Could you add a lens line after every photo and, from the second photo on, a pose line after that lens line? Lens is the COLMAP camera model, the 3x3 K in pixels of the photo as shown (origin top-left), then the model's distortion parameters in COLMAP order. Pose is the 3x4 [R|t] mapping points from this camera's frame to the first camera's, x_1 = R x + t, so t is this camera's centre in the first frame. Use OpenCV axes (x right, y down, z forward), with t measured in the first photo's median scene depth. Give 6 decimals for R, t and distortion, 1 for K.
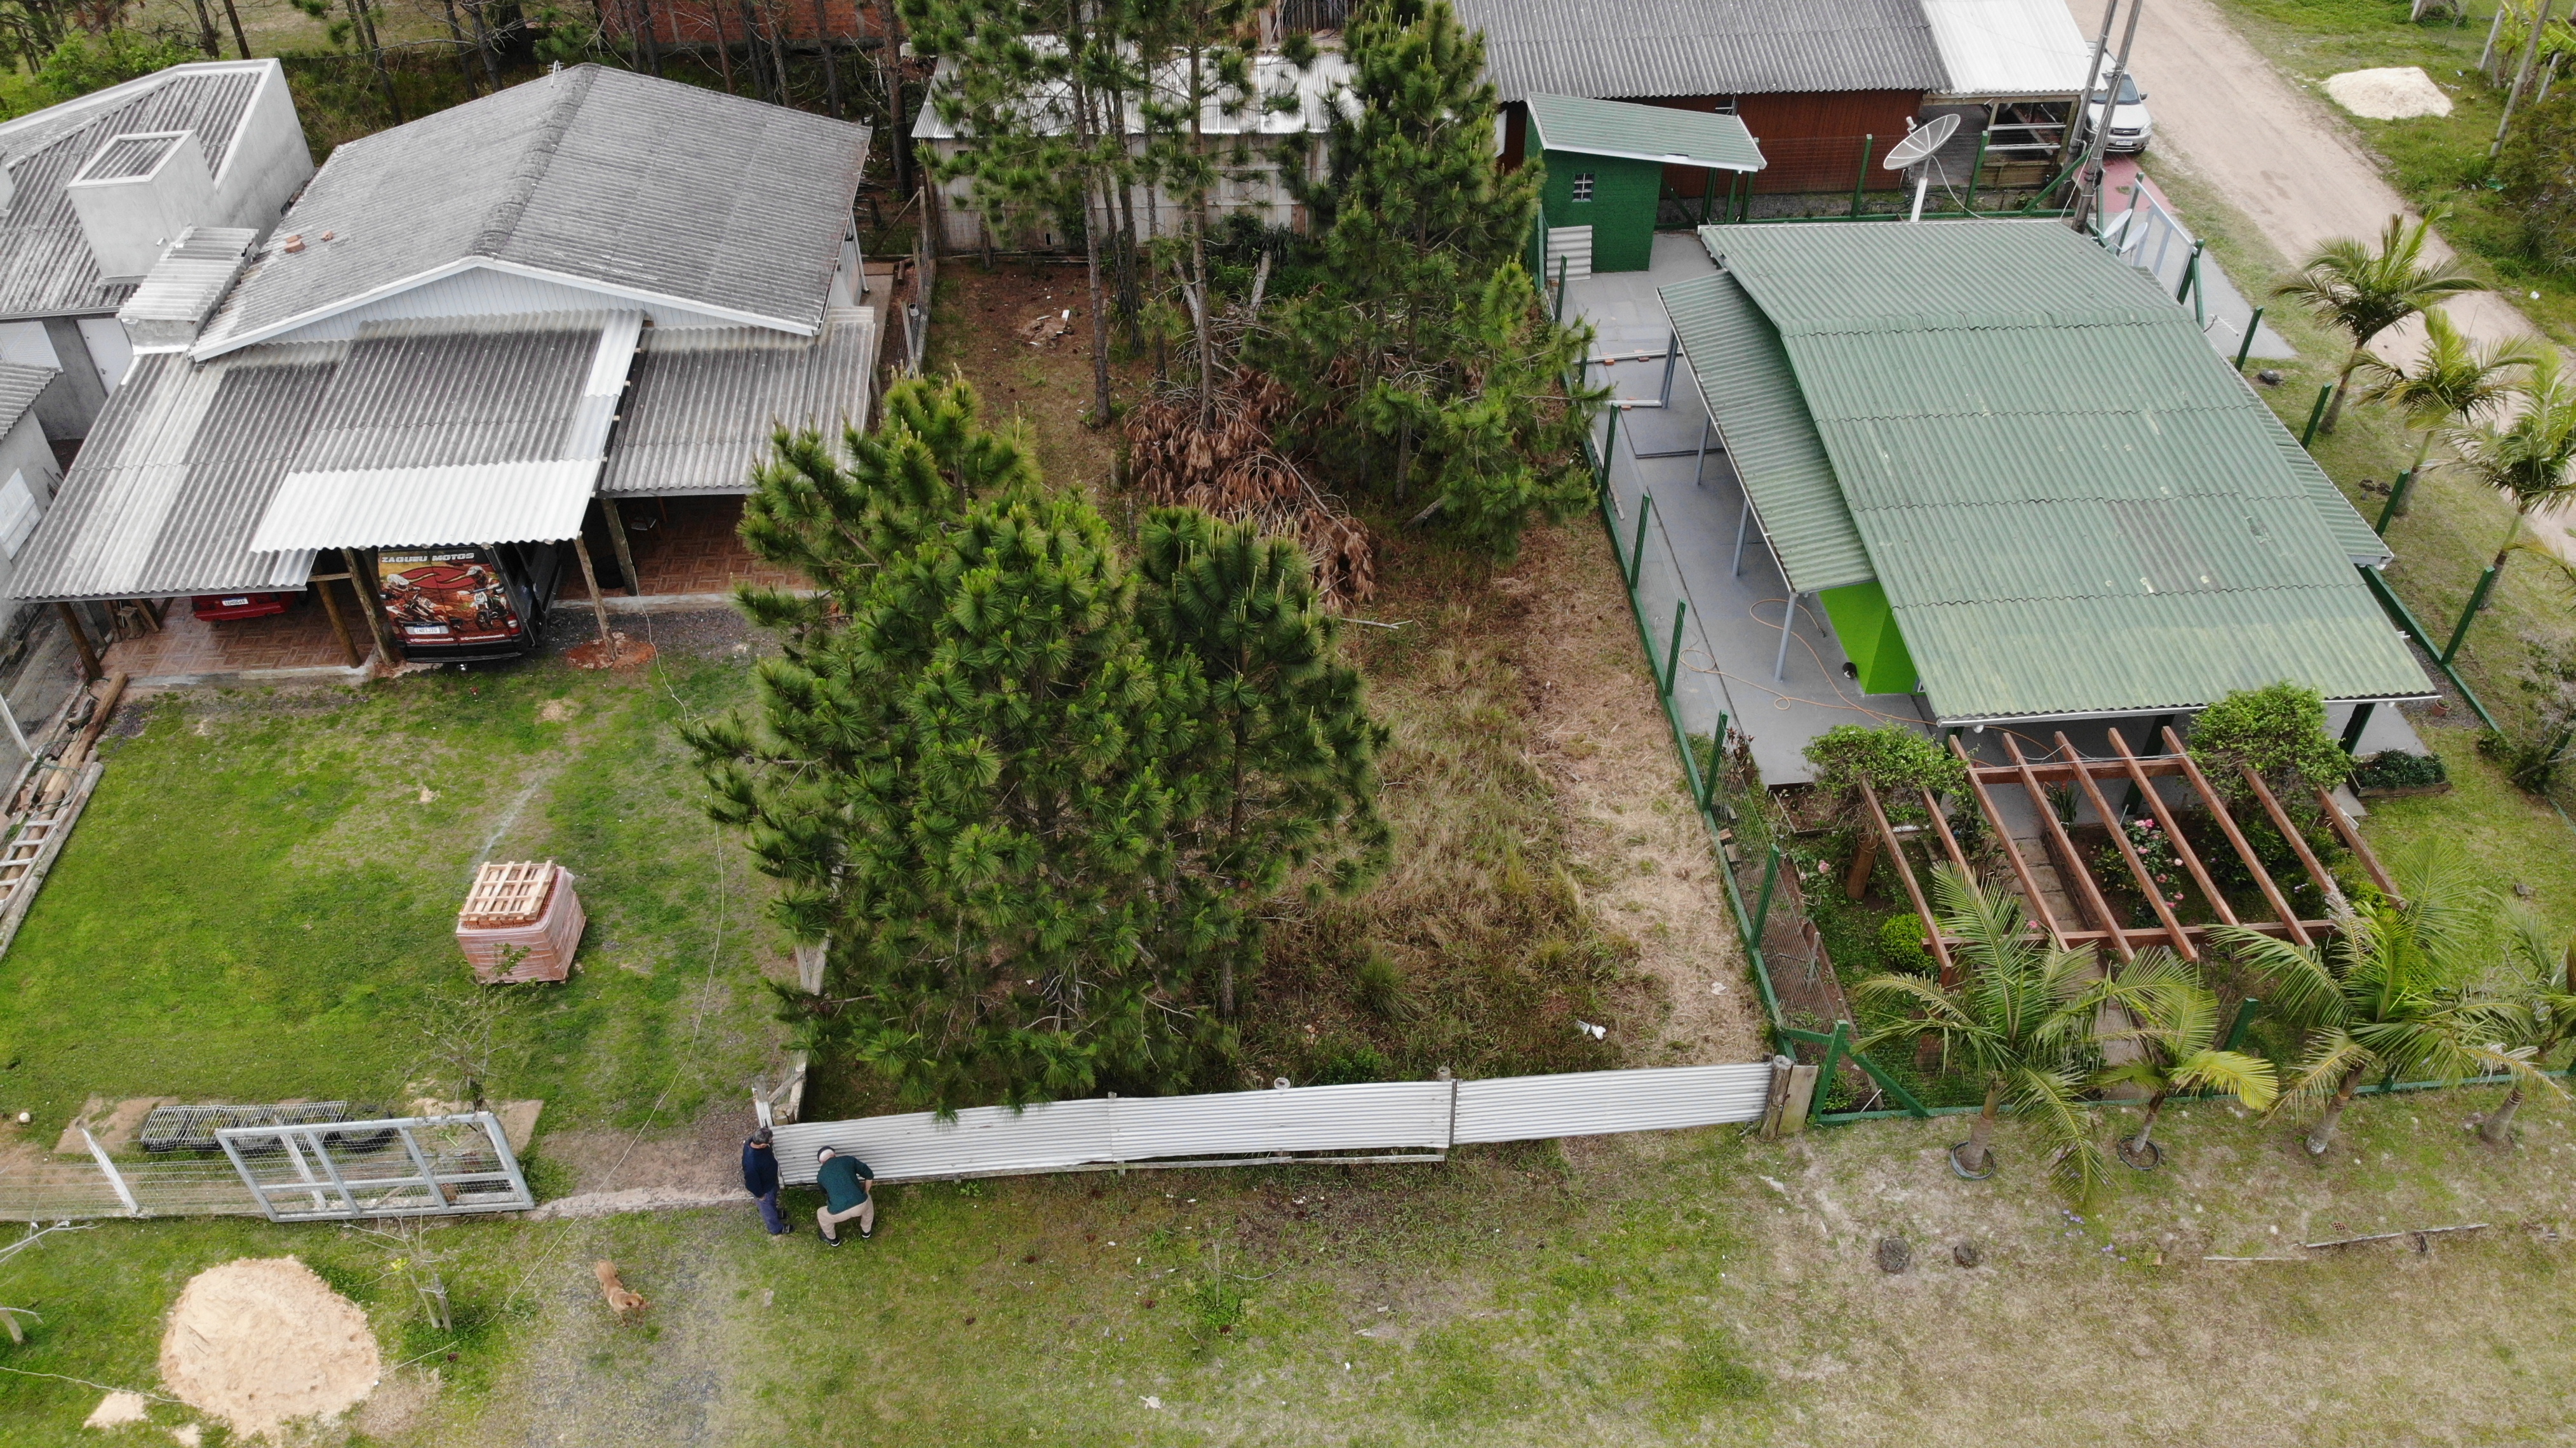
lens RADIAL K [[1883.2, 0, 1303.9], [0, 1883.2, 702.3], [0, 0, 1]] dist [0.011406, -0.120066]
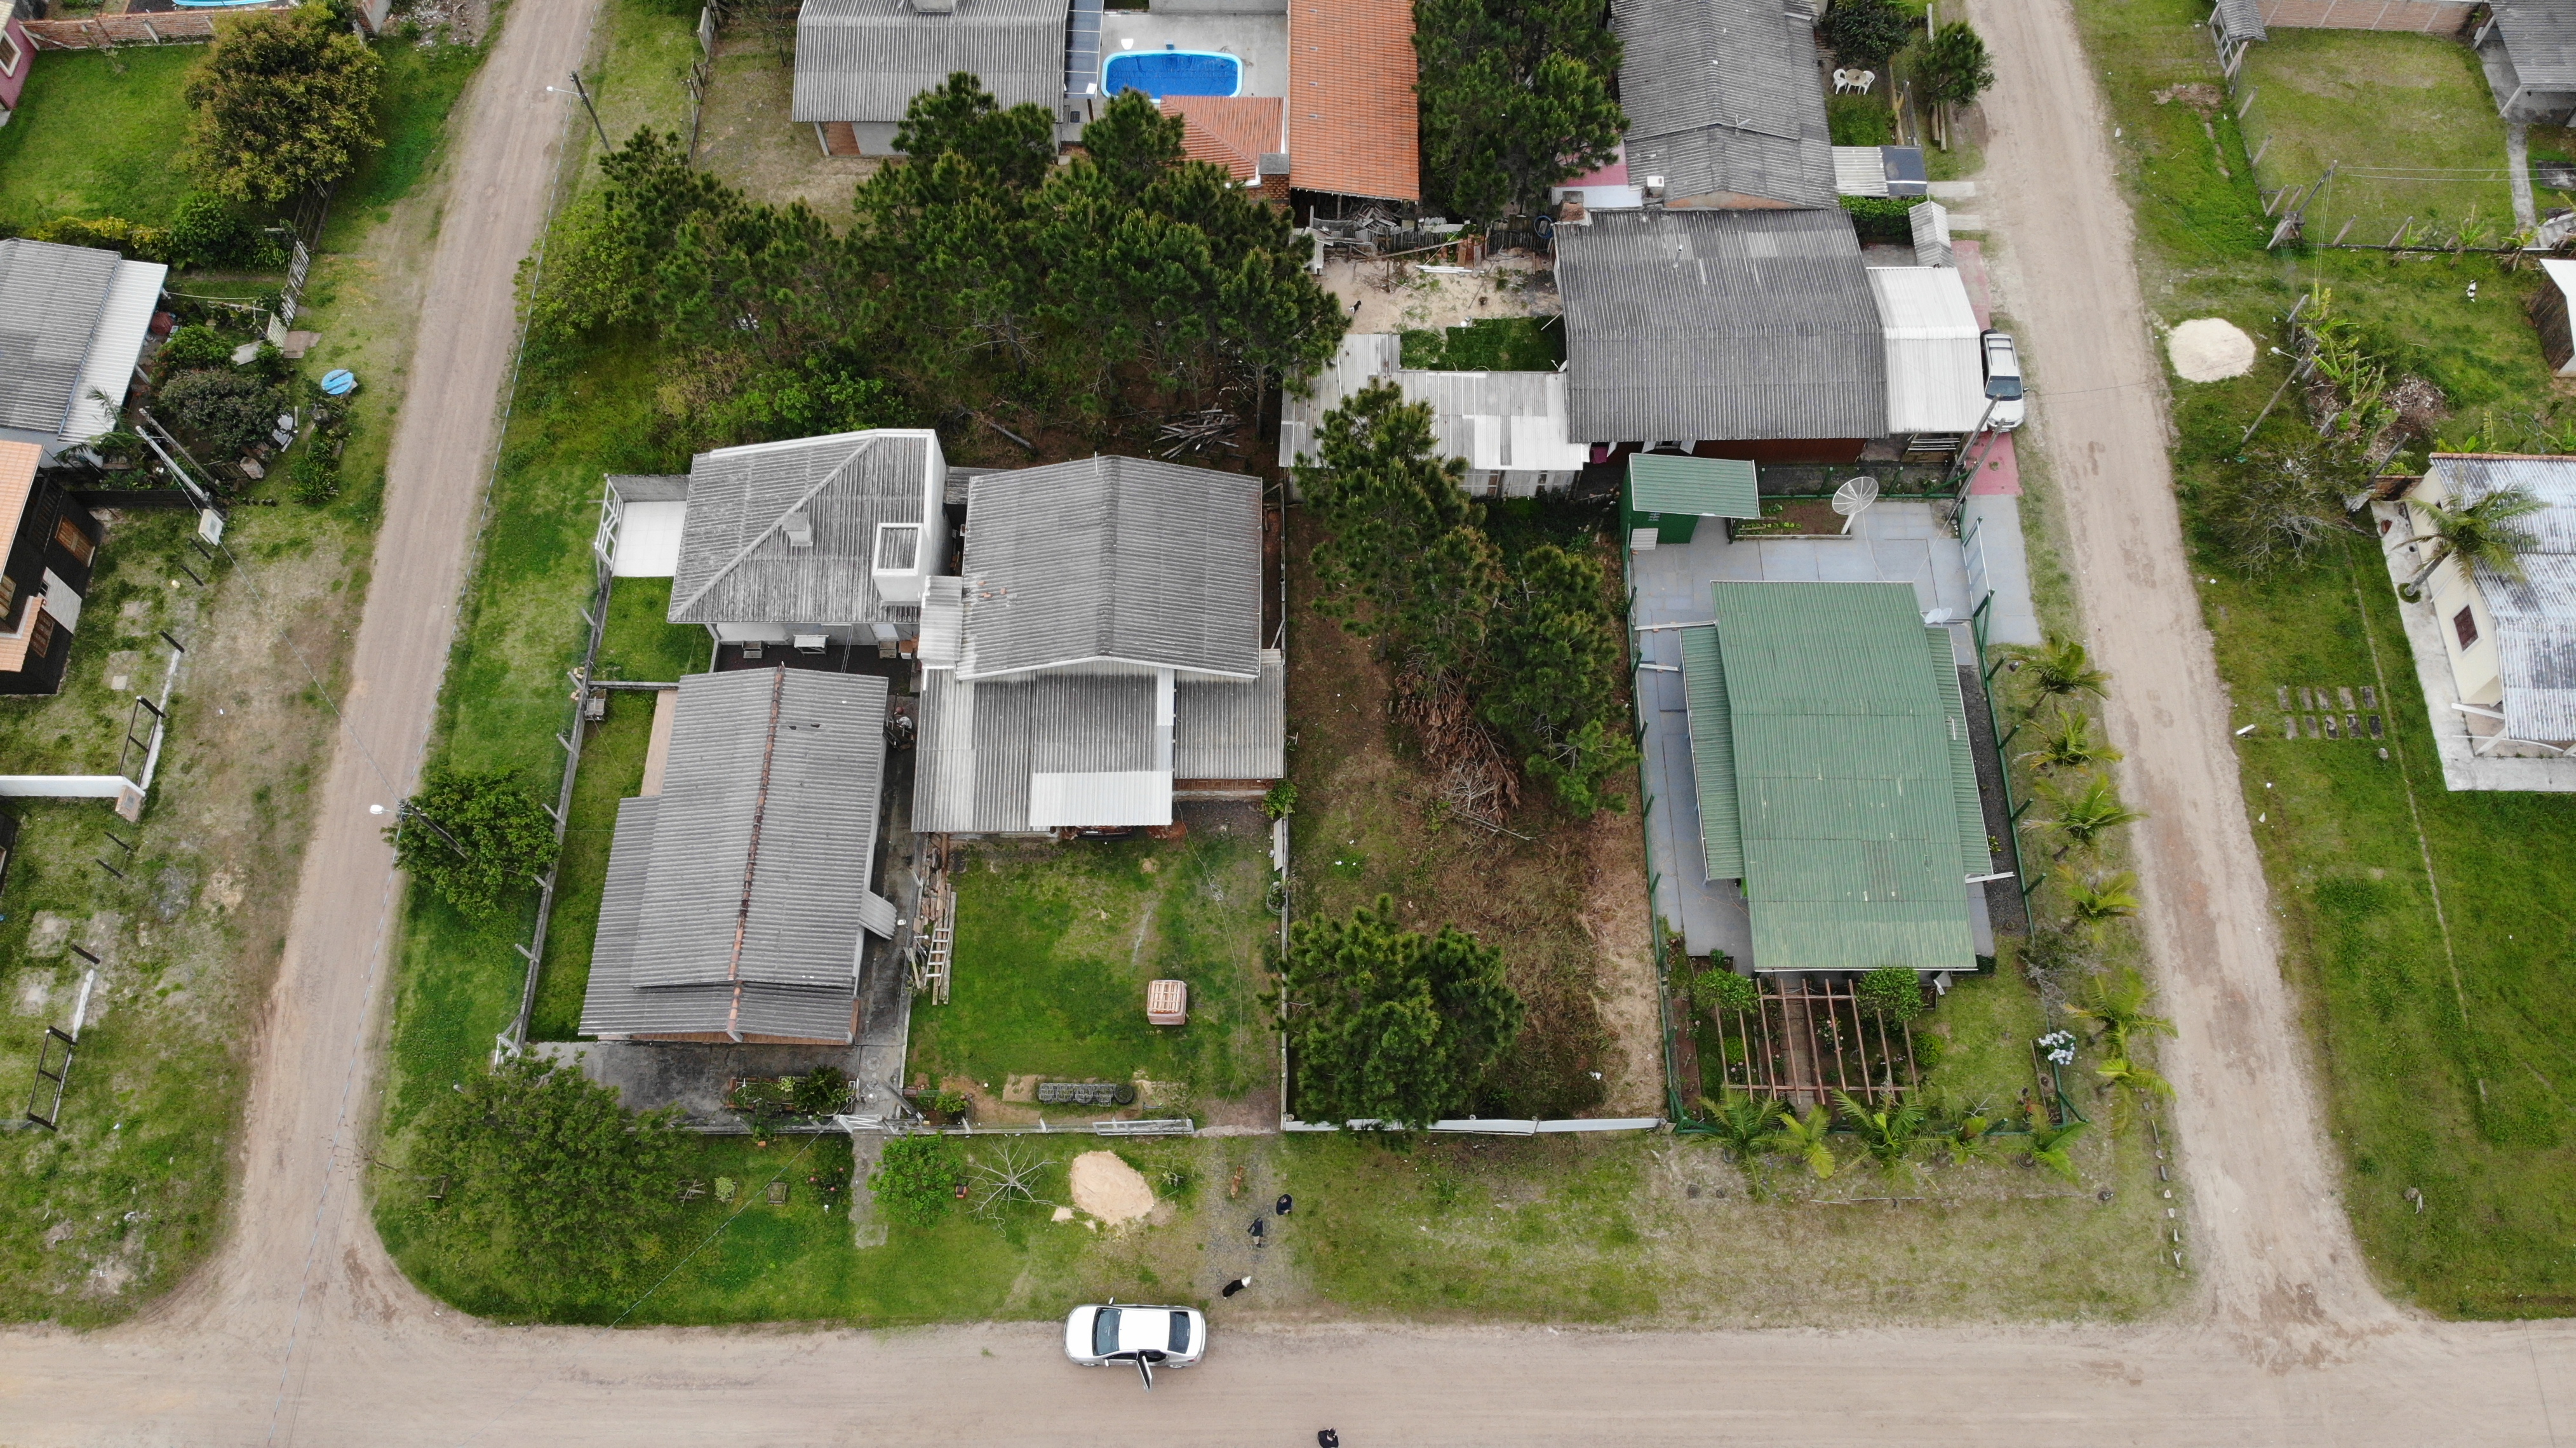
lens RADIAL K [[1923.2, 0, 1273.7], [0, 1923.2, 637.5], [0, 0, 1]] dist [0.019343, -0.125586]
pose [[0.997011, 0.054506, -0.054751, -0.155786], [-0.029299, 0.922515, 0.384848, -1.255433], [0.071485, -0.382093, 0.921355, -1.097941]]
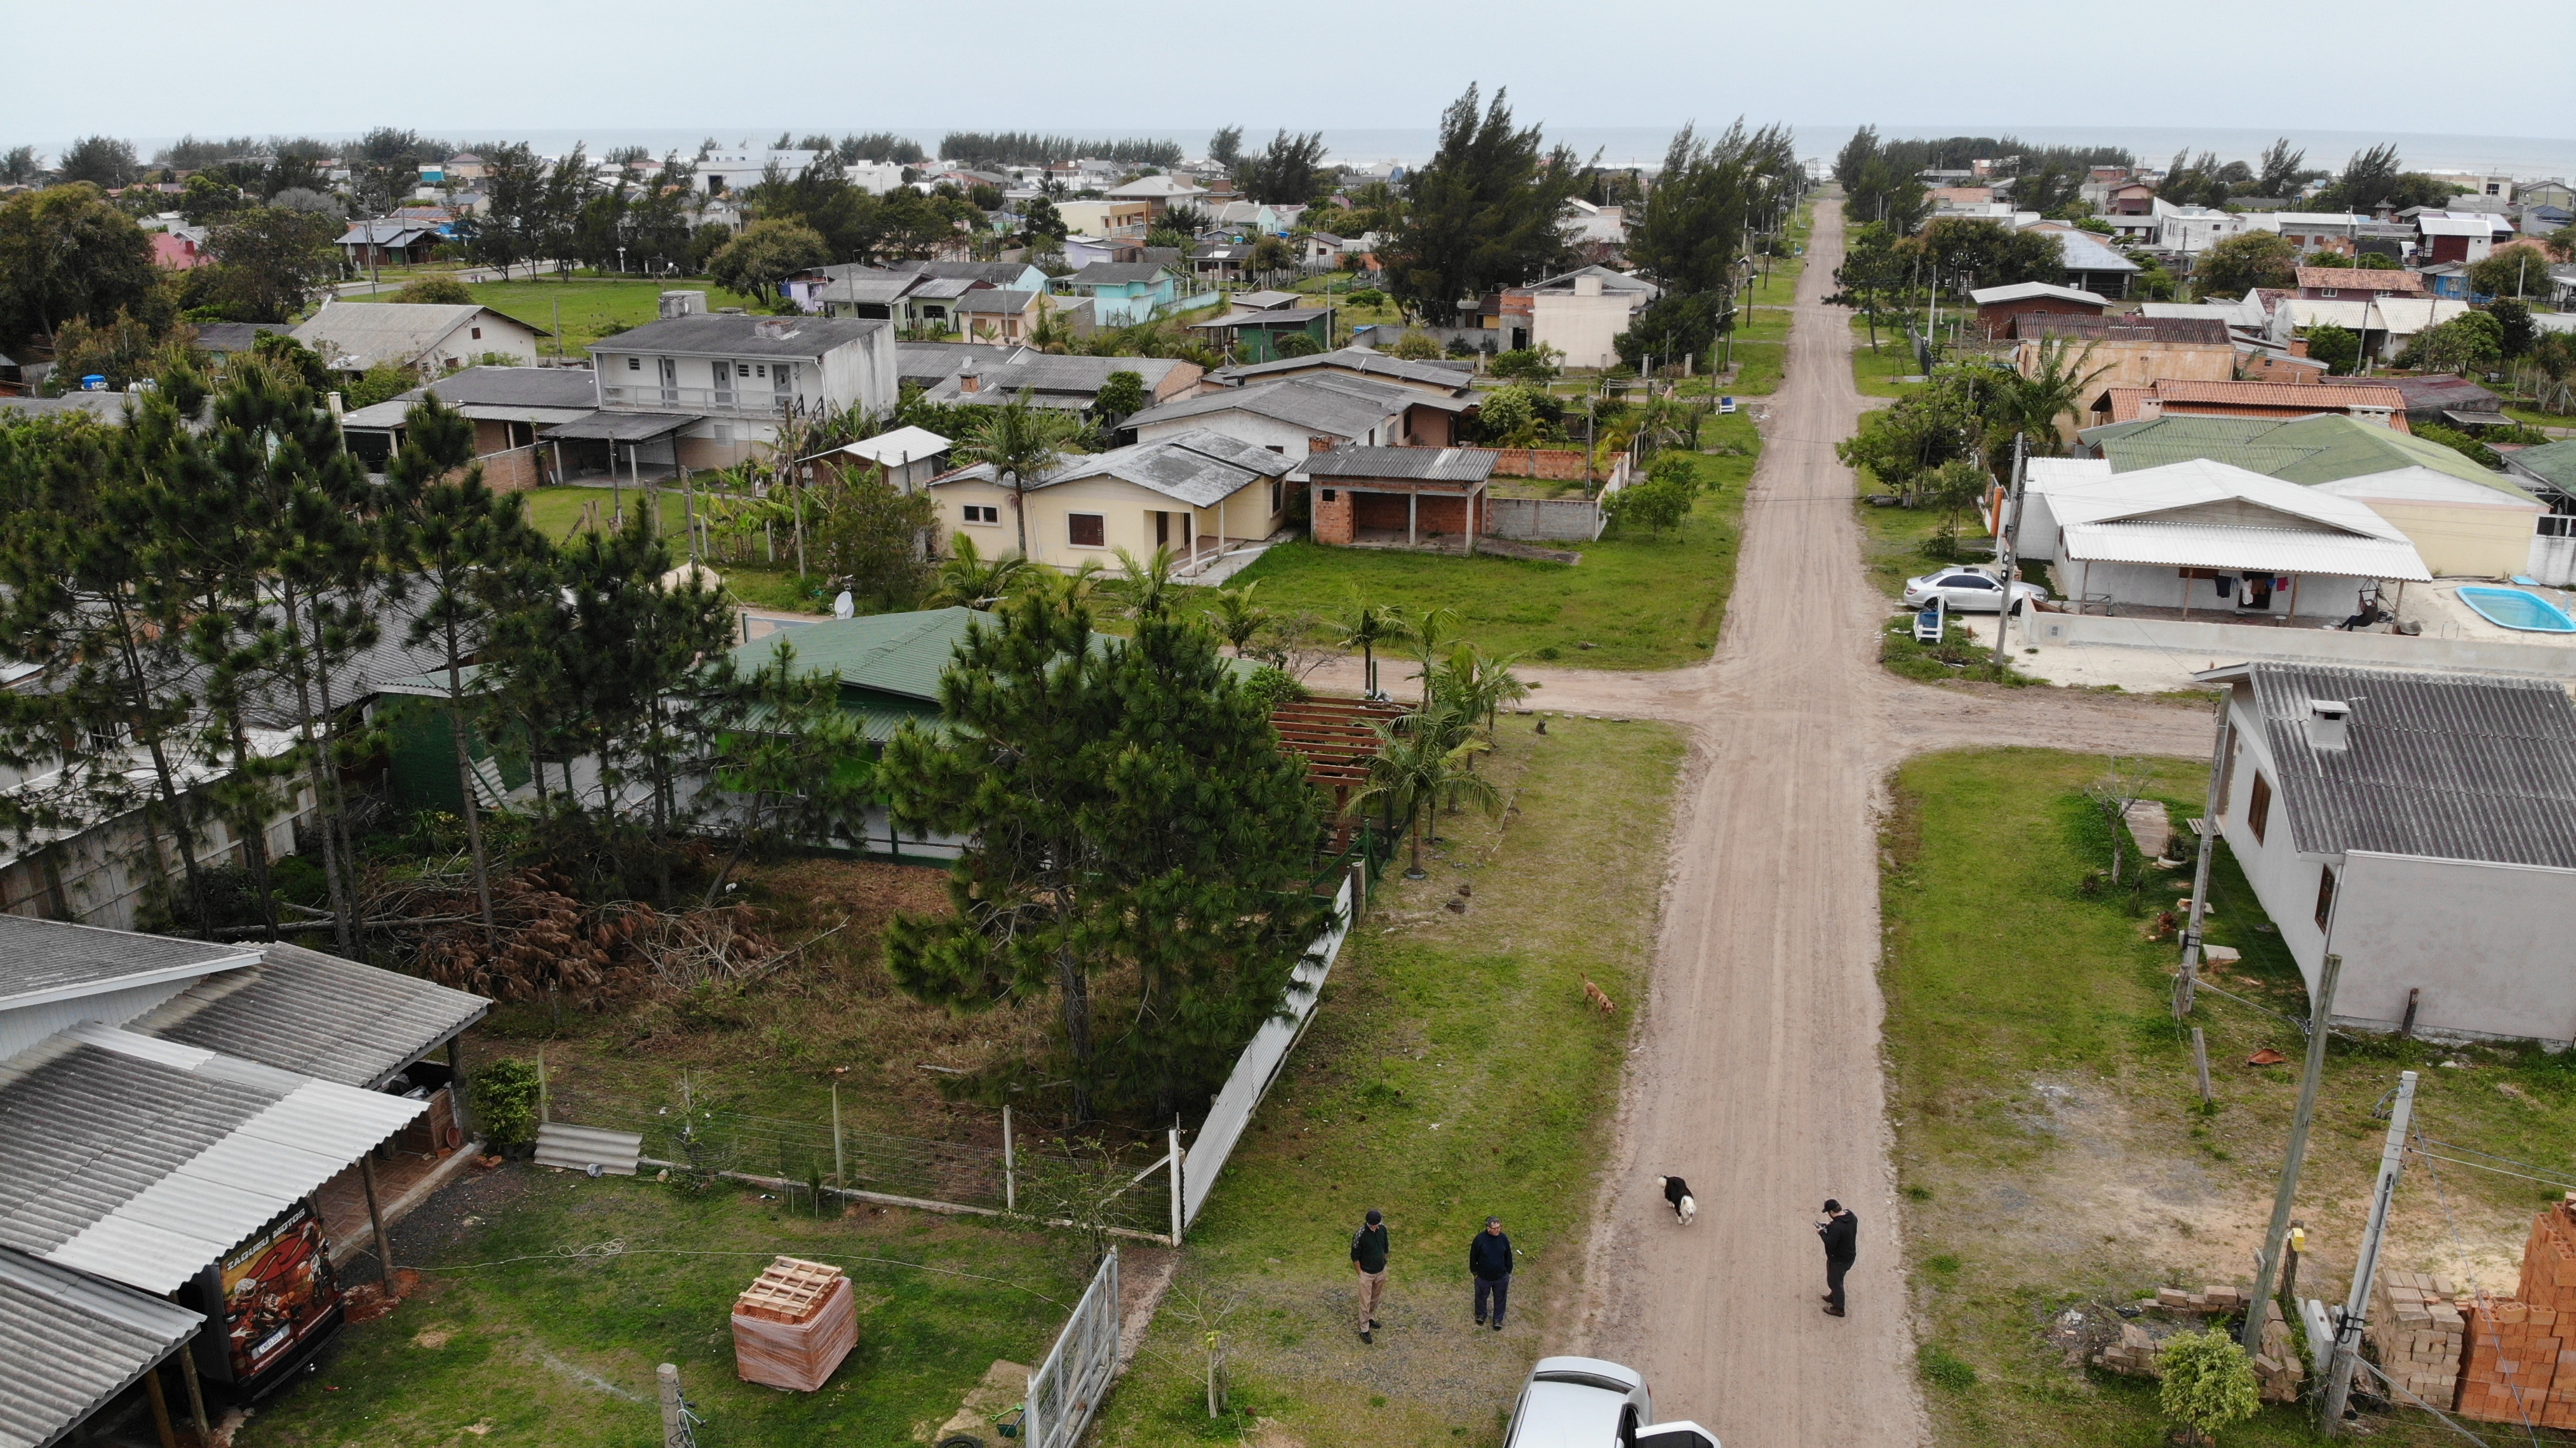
lens RADIAL K [[1883.2, 0, 1292.6], [0, 1883.2, 717.9], [0, 0, 1]] dist [0.011406, -0.120066]
pose [[0.315593, -0.284032, 0.905388, -1.090065], [0.618598, 0.785108, 0.030672, -0.001635], [-0.719540, 0.550391, 0.423476, 0.202679]]
